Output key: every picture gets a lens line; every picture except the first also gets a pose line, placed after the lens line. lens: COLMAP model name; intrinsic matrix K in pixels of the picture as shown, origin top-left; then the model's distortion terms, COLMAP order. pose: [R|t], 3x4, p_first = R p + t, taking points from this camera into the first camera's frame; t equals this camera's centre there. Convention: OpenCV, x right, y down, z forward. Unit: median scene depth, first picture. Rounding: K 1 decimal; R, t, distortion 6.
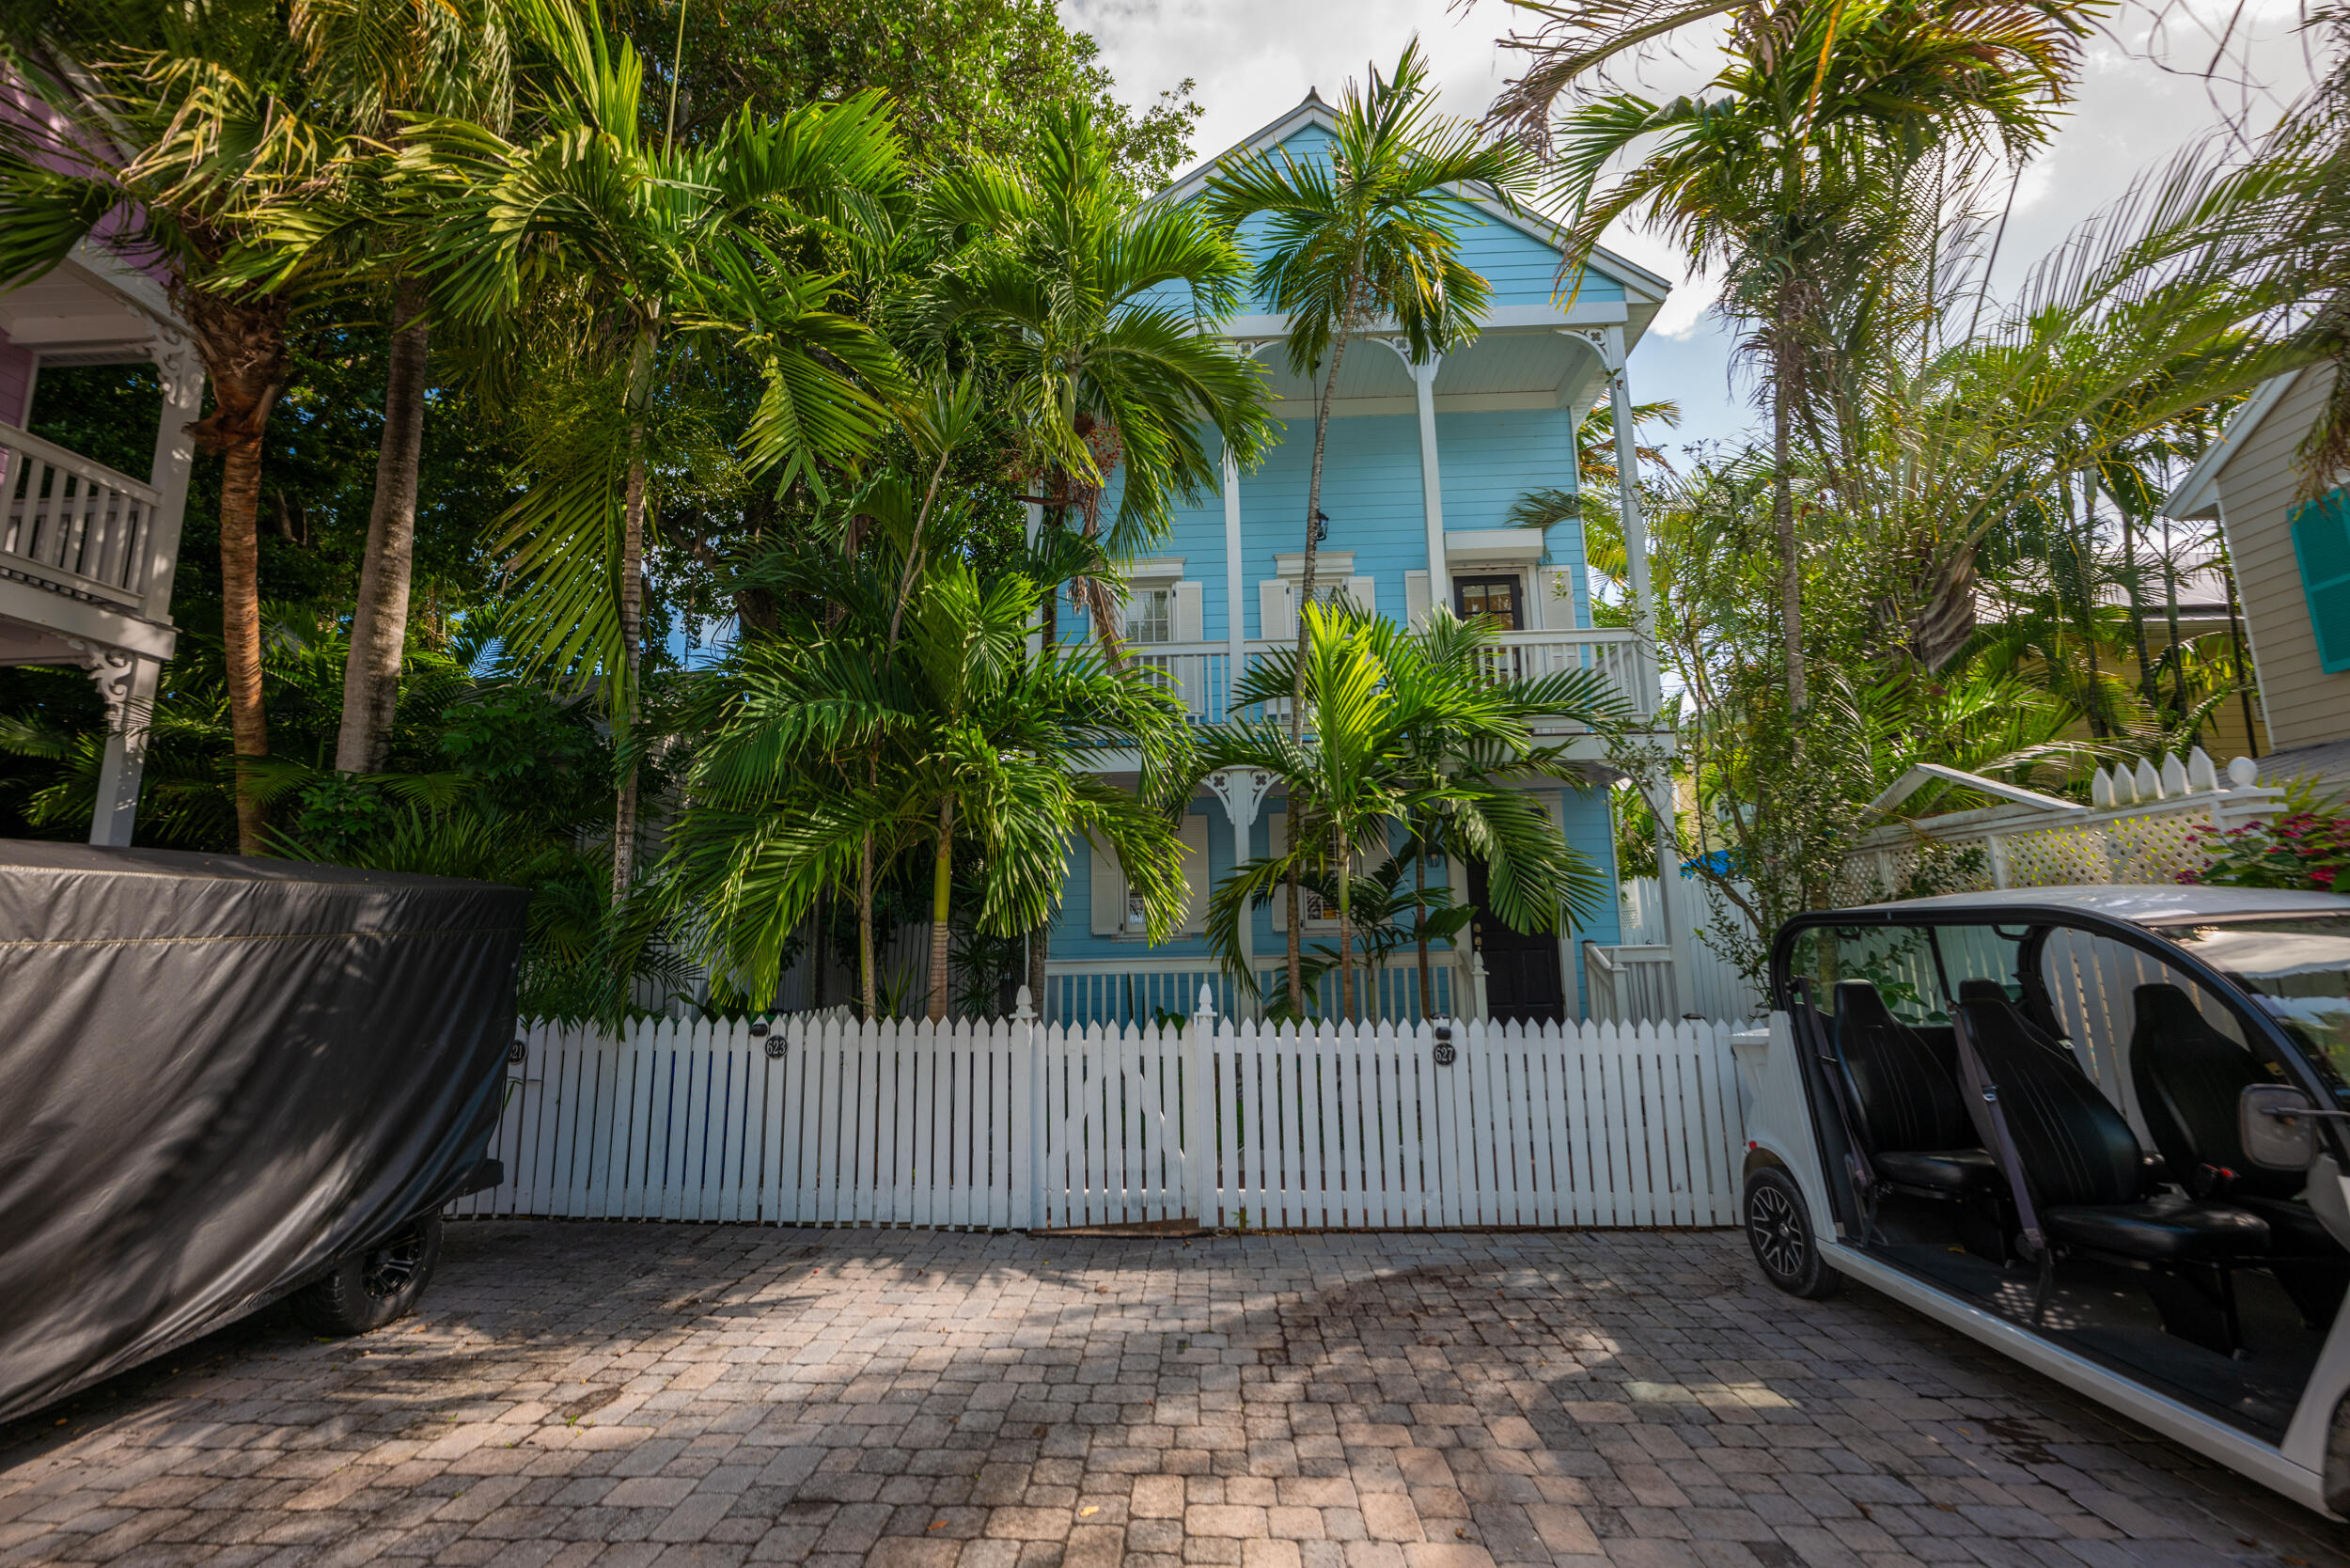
lens RADIAL K [[956.9, 0, 1188.0], [0, 956.9, 788.7], [0, 0, 1]] dist [-0.003327, 0.000881]
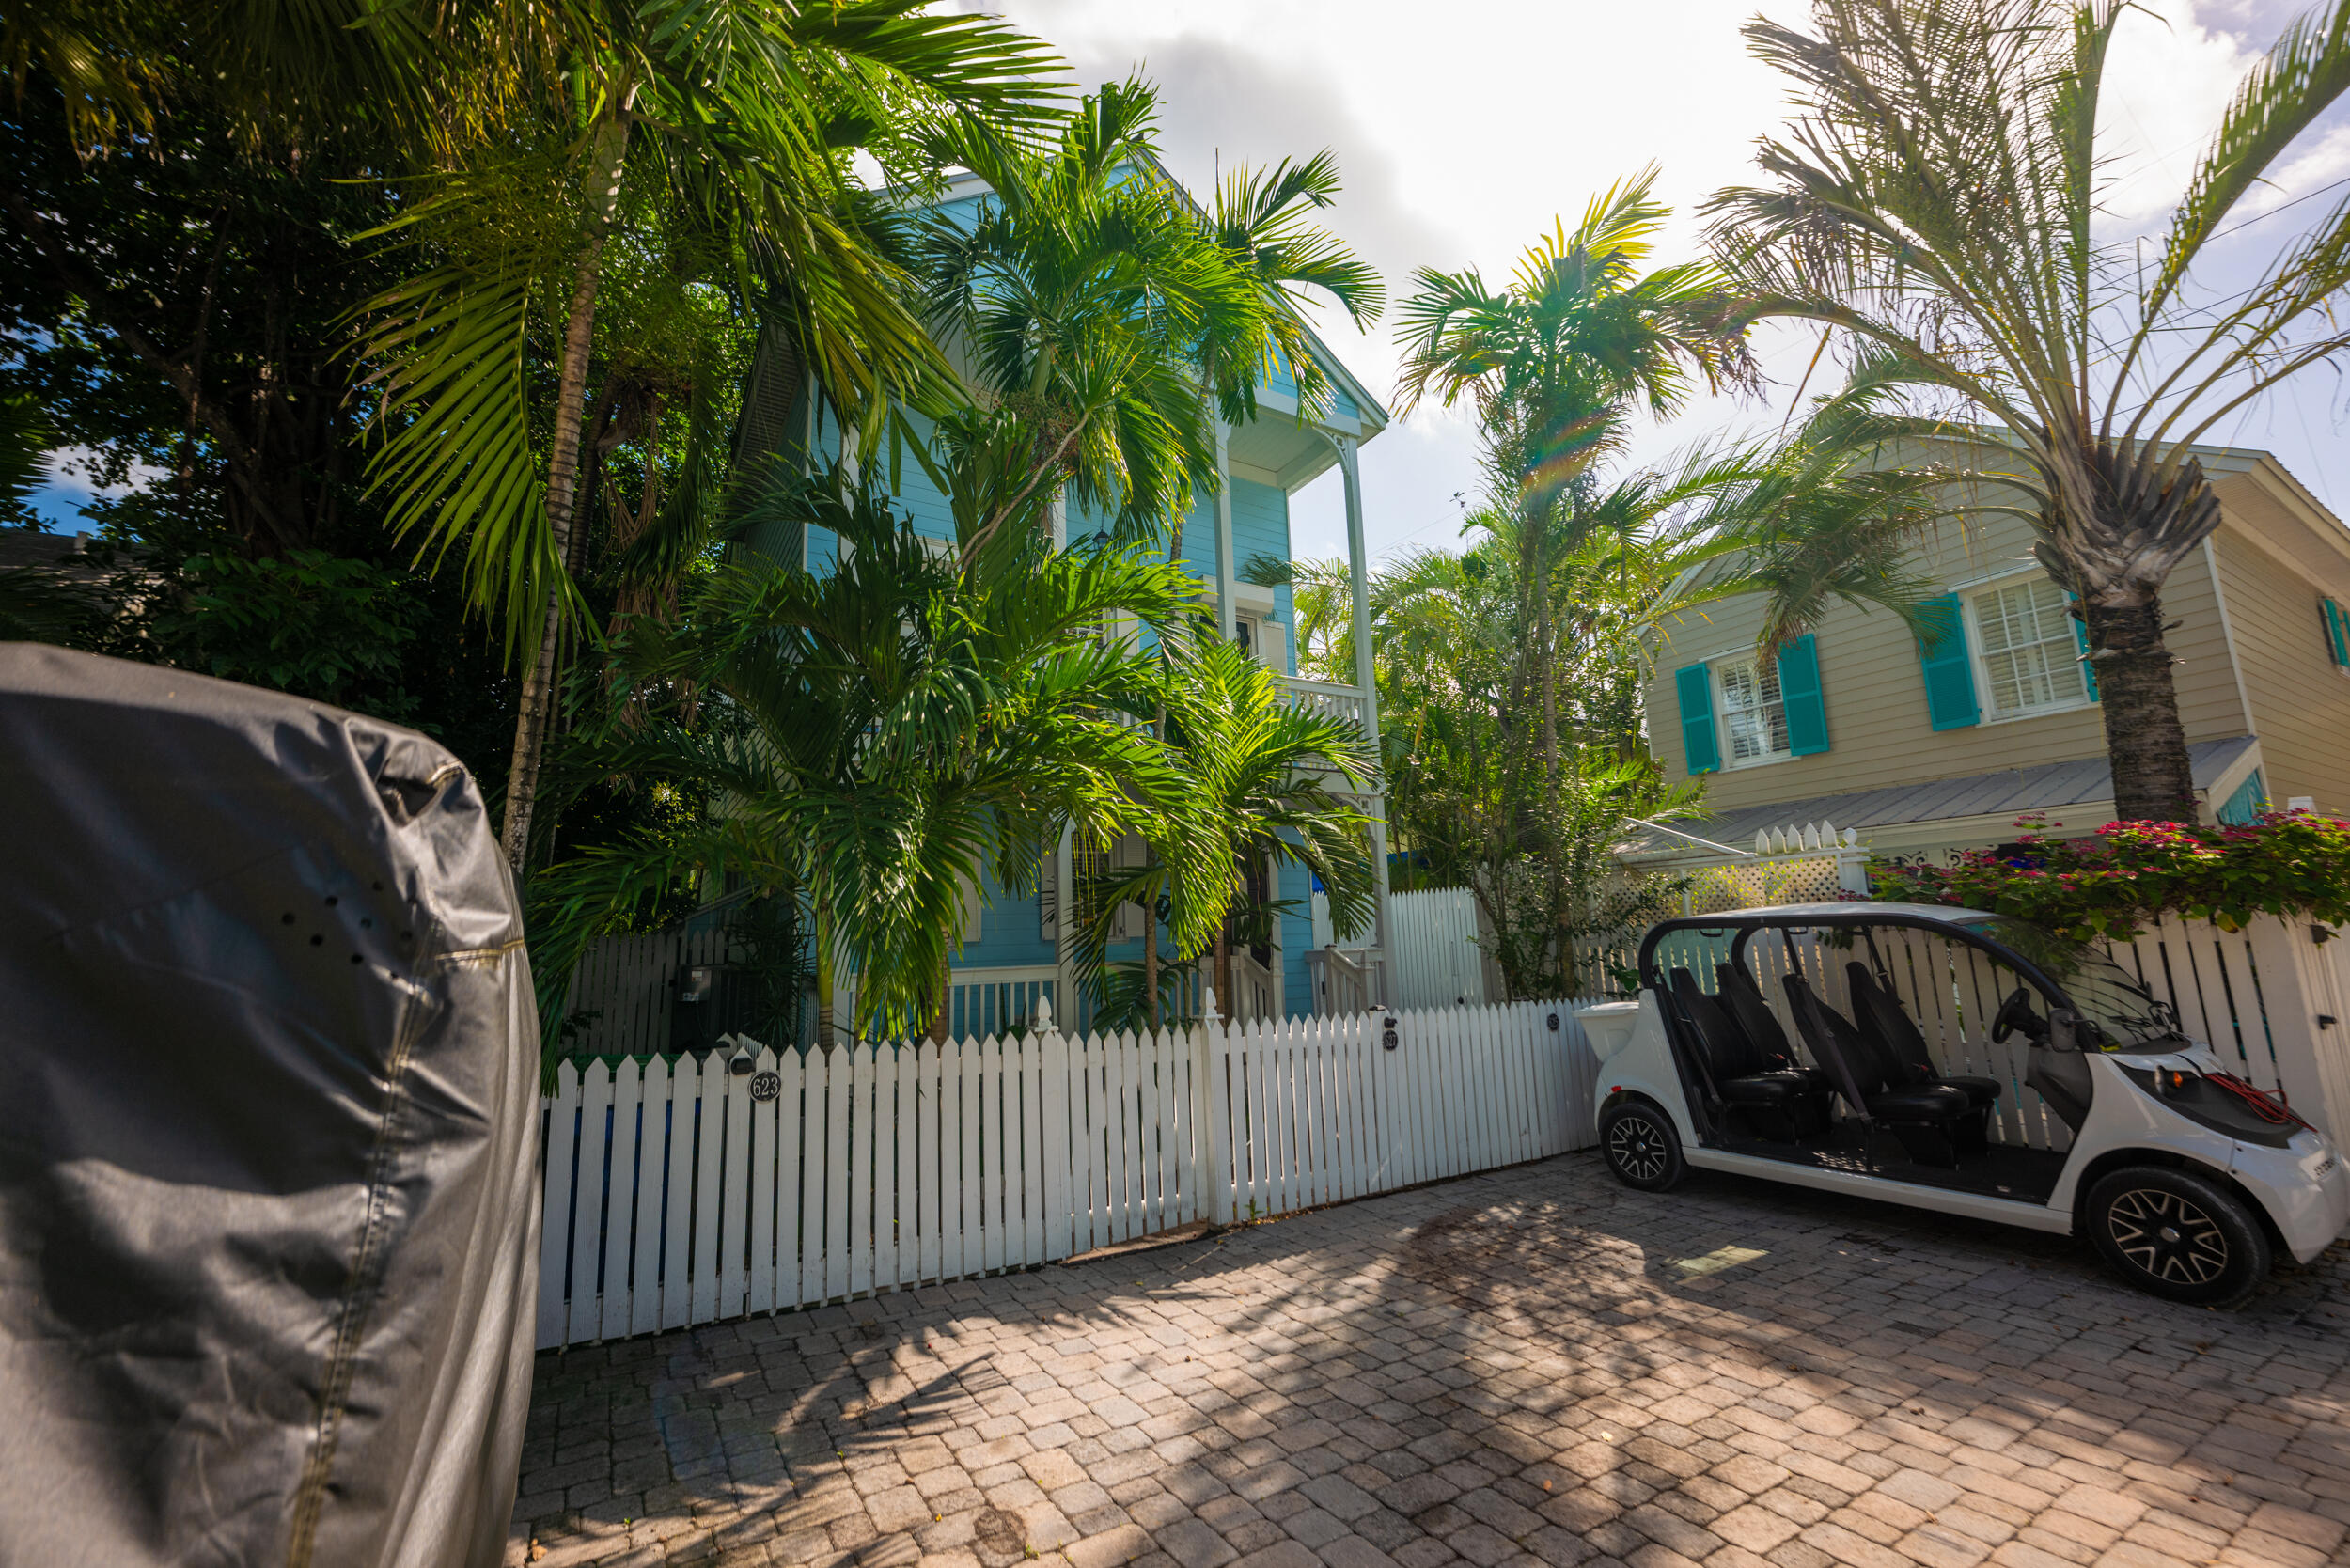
lens RADIAL K [[956.9, 0, 1187.0], [0, 956.9, 782.1], [0, 0, 1]] dist [-0.003327, 0.000881]
pose [[0.836269, 0.081582, 0.542216, -0.733859], [-0.071214, 0.996654, -0.040122, 0.034531], [-0.543675, -0.005061, 0.839281, 0.192371]]
